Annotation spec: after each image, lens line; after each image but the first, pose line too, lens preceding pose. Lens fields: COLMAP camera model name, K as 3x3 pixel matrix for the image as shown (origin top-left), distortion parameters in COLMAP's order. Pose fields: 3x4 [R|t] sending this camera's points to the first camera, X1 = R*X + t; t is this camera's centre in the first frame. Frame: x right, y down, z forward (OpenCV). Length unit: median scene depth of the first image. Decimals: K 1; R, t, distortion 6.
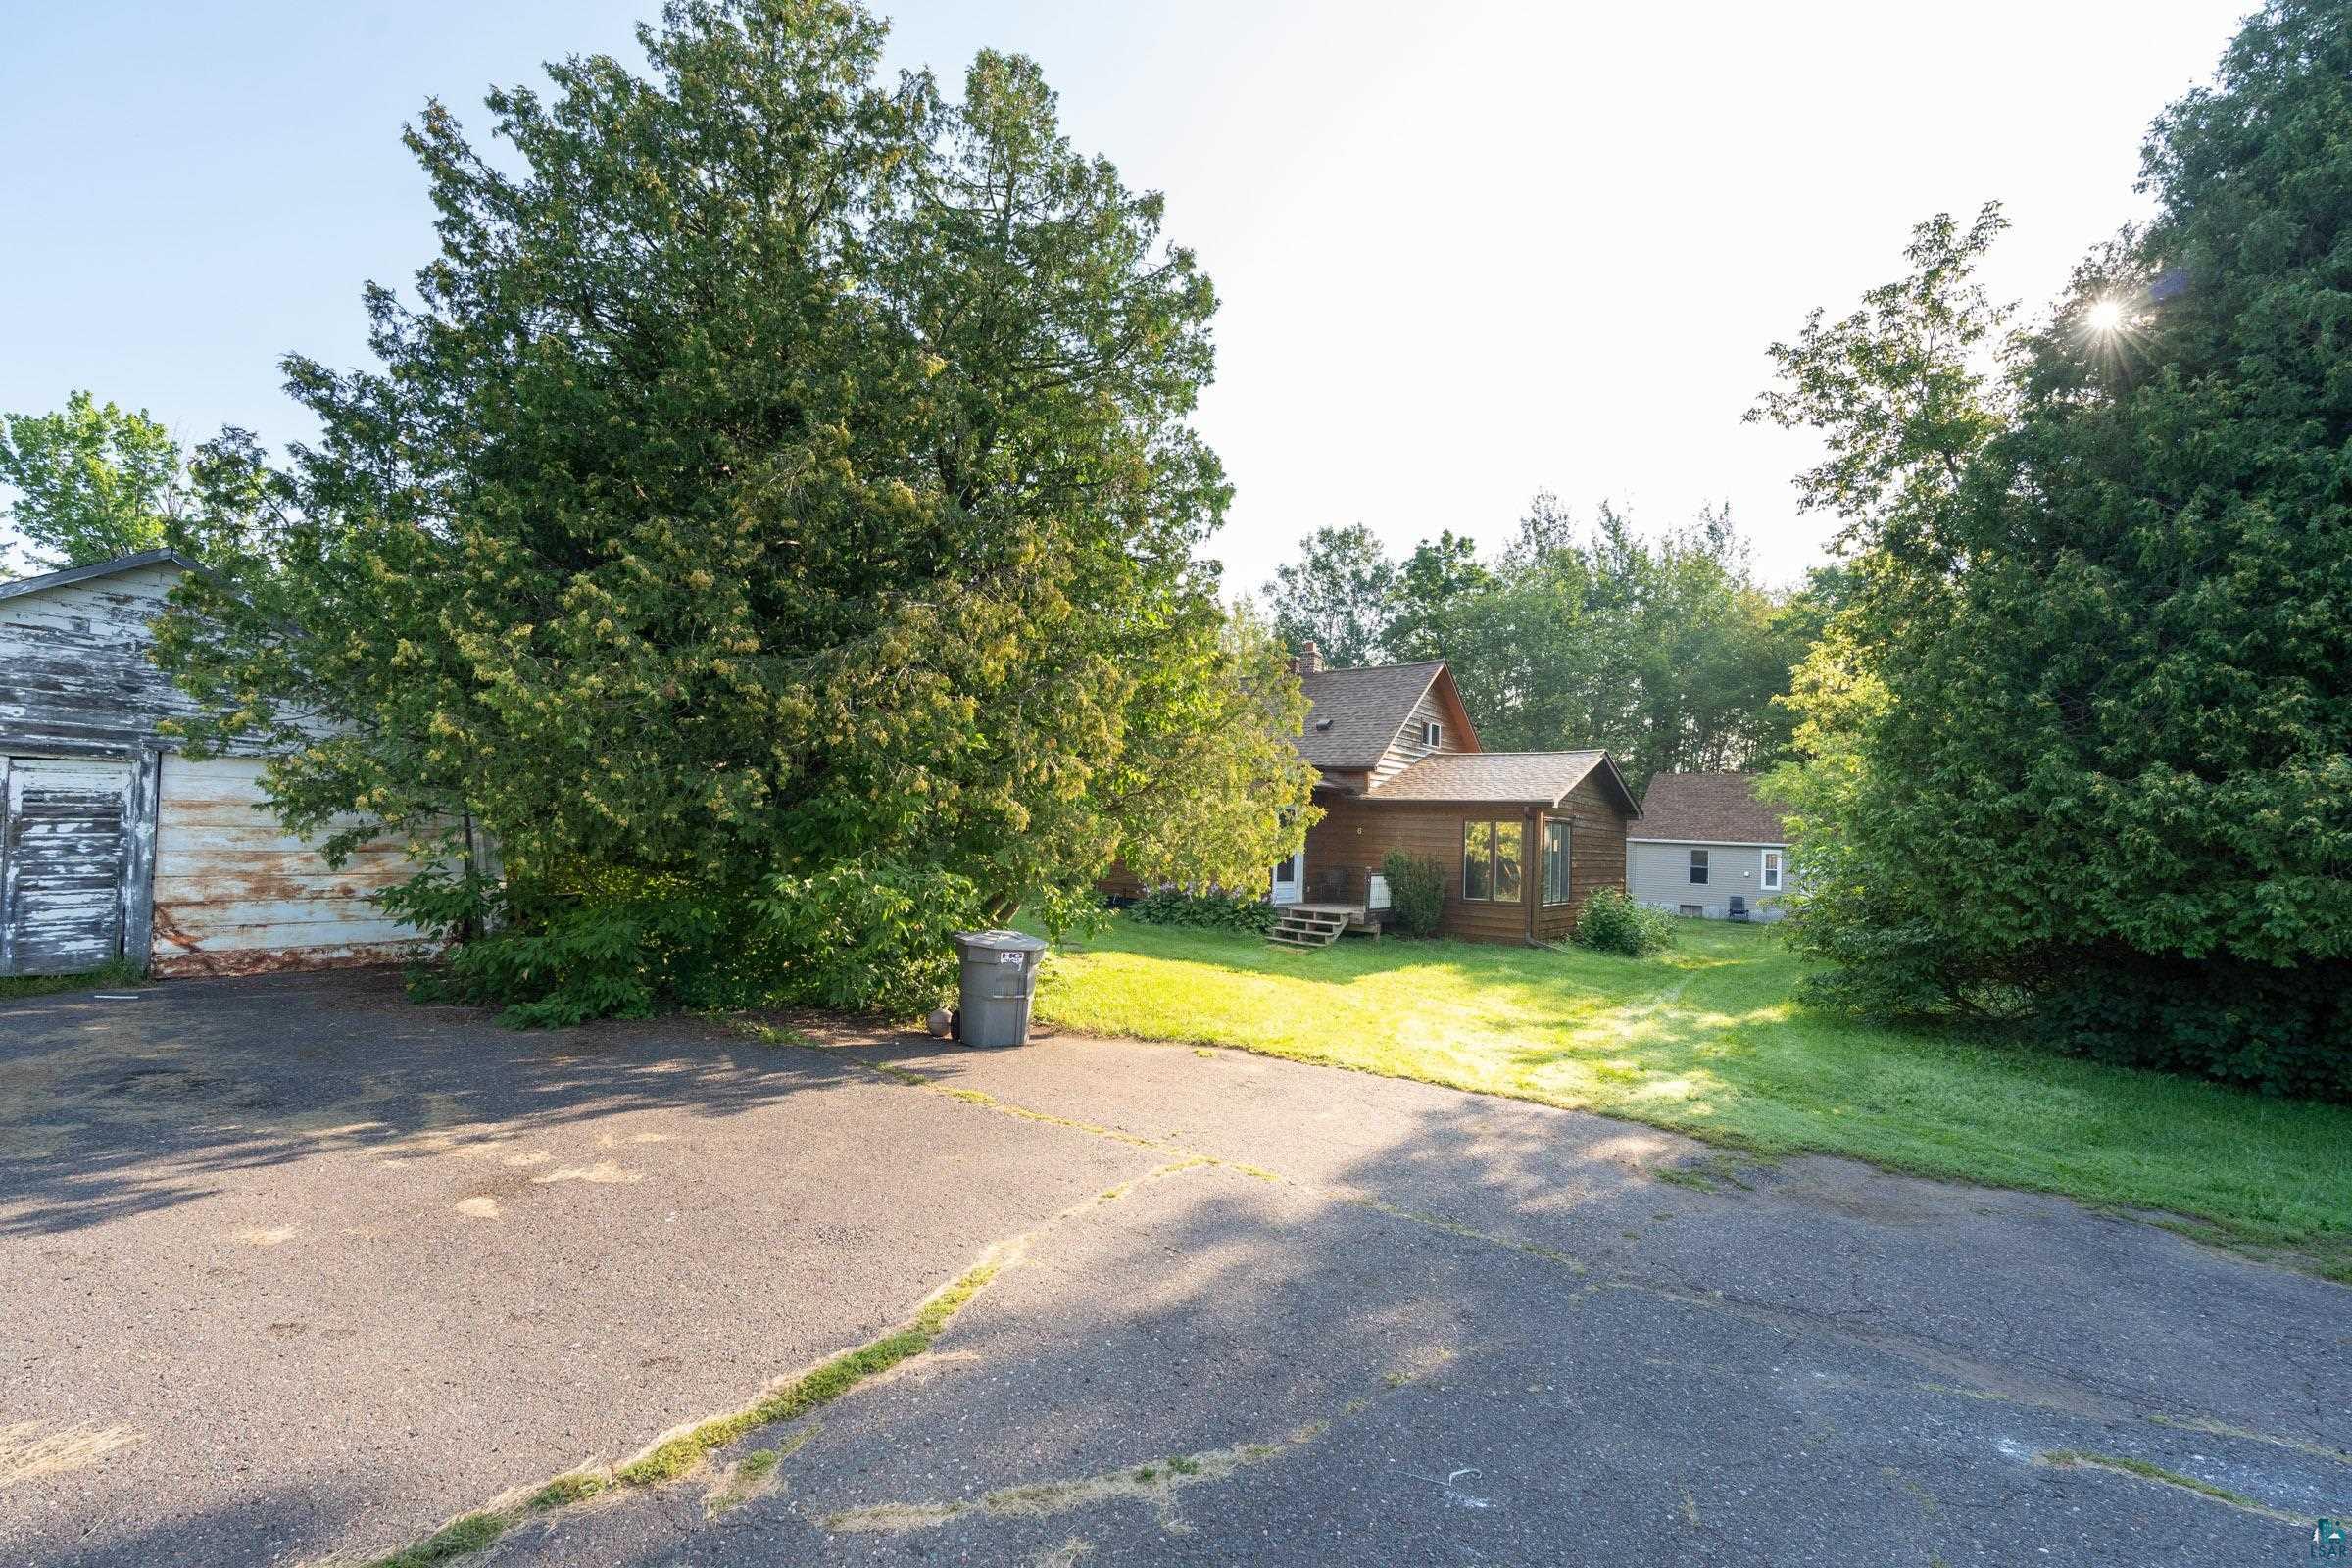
lens RADIAL K [[1096.1, 0, 1176.0], [0, 1096.1, 784.0], [0, 0, 1]] dist [0.001800, 0.000177]
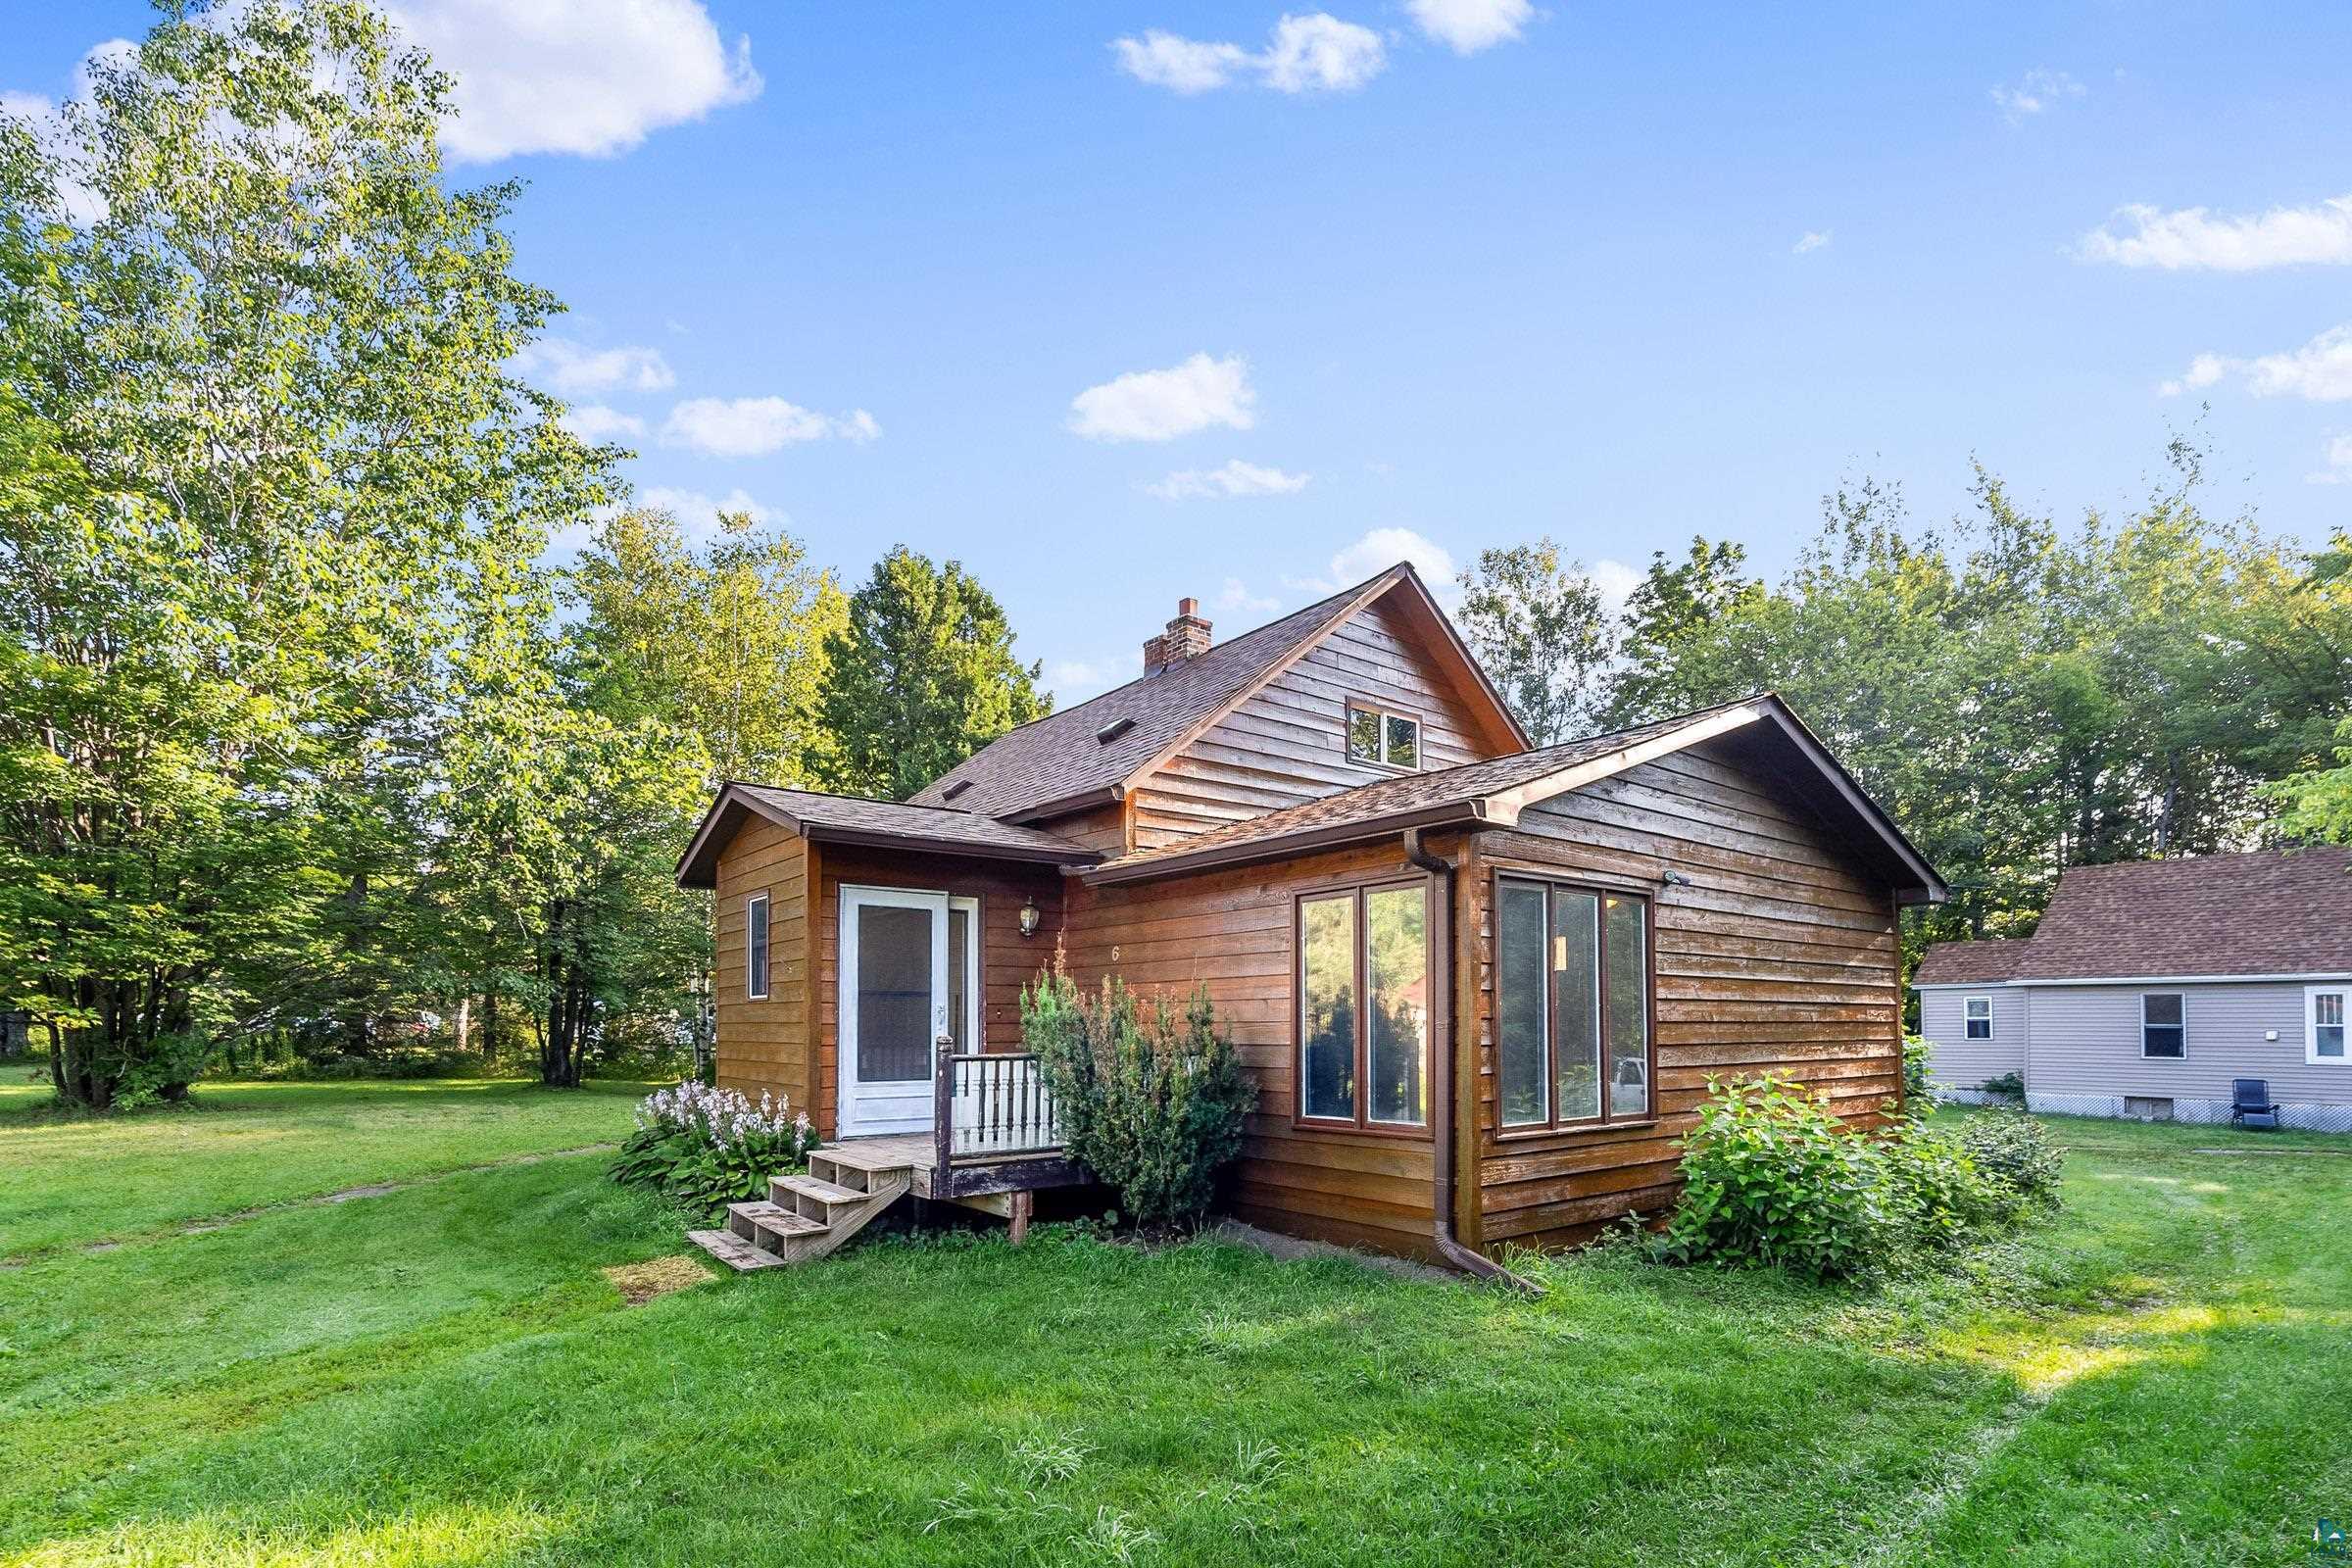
lens RADIAL K [[1107.3, 0, 1216.3], [0, 1107.3, 999.7], [0, 0, 1]] dist [-0.002737, 0.000484]
pose [[0.959283, -0.044812, -0.278868, 0.153446], [0.050148, 0.998669, 0.012026, 0.027544], [0.277958, -0.025521, 0.960254, 0.293318]]
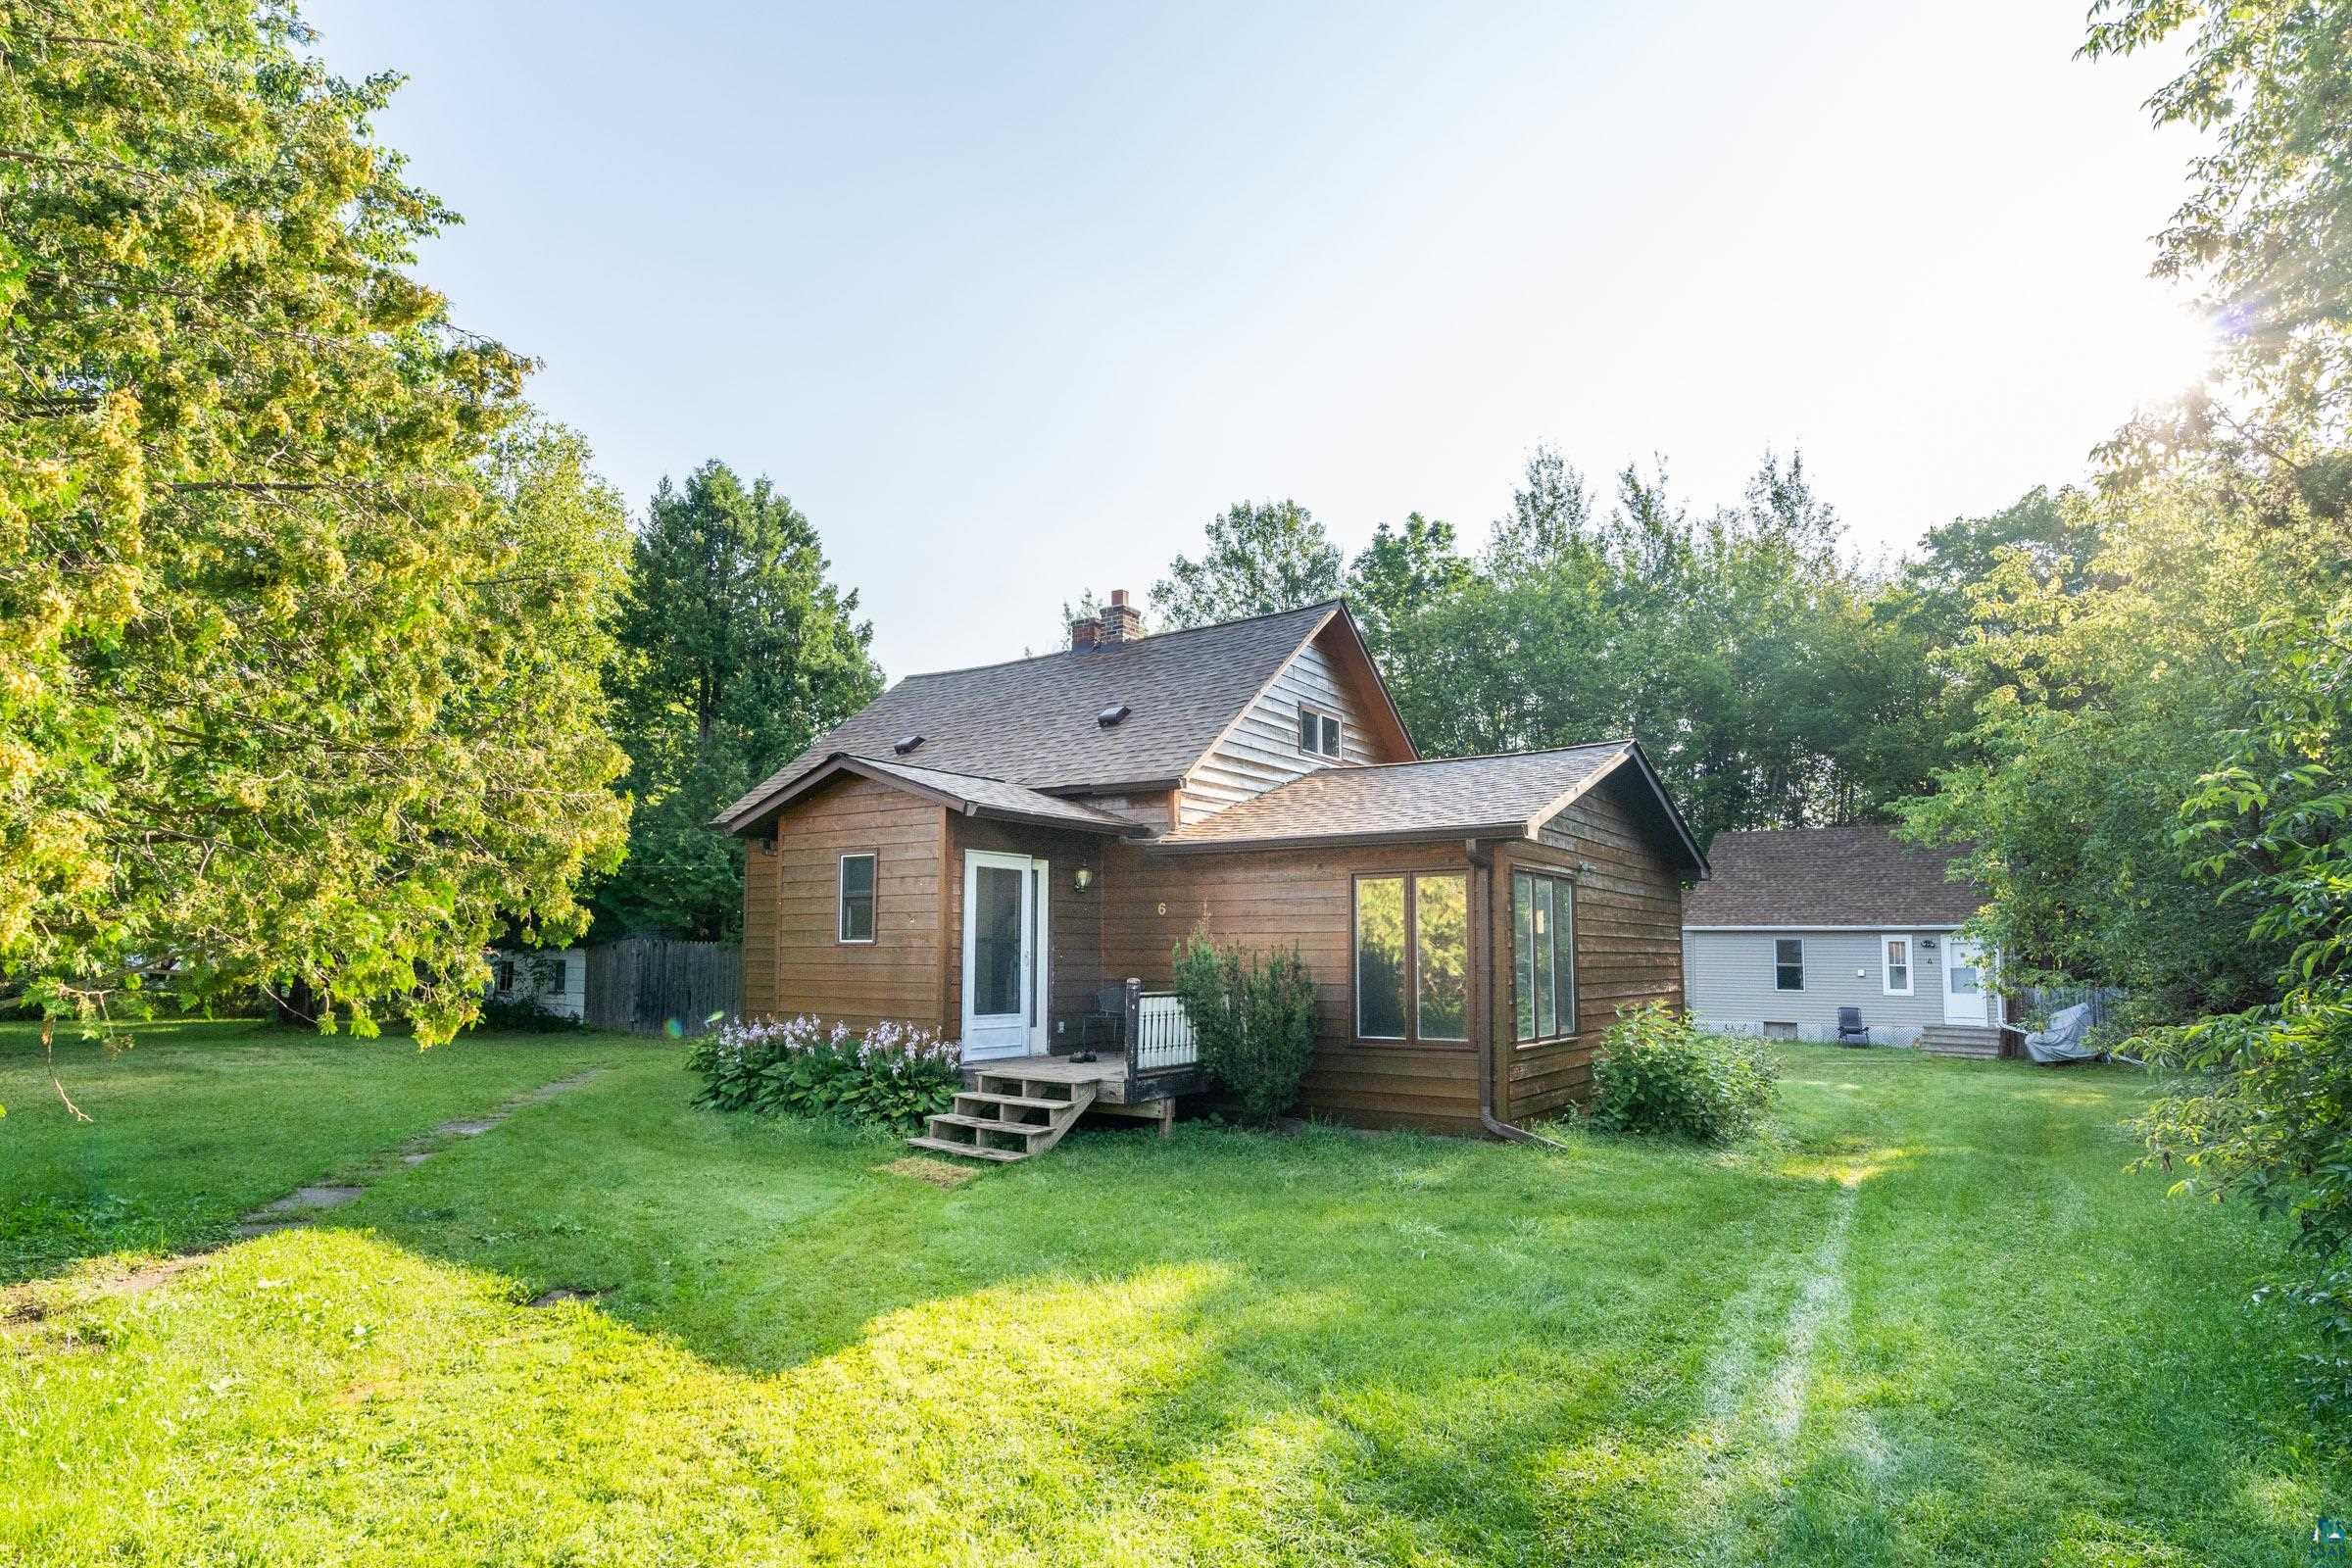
lens RADIAL K [[1241.1, 0, 1186.7], [0, 1241.1, 855.0], [0, 0, 1]] dist [-0.002738, -0.000540]
pose [[0.999385, -0.031138, 0.016139, 0.081915], [0.031651, 0.998969, -0.032543, 0.017816], [-0.015109, 0.033034, 0.999340, 0.203867]]
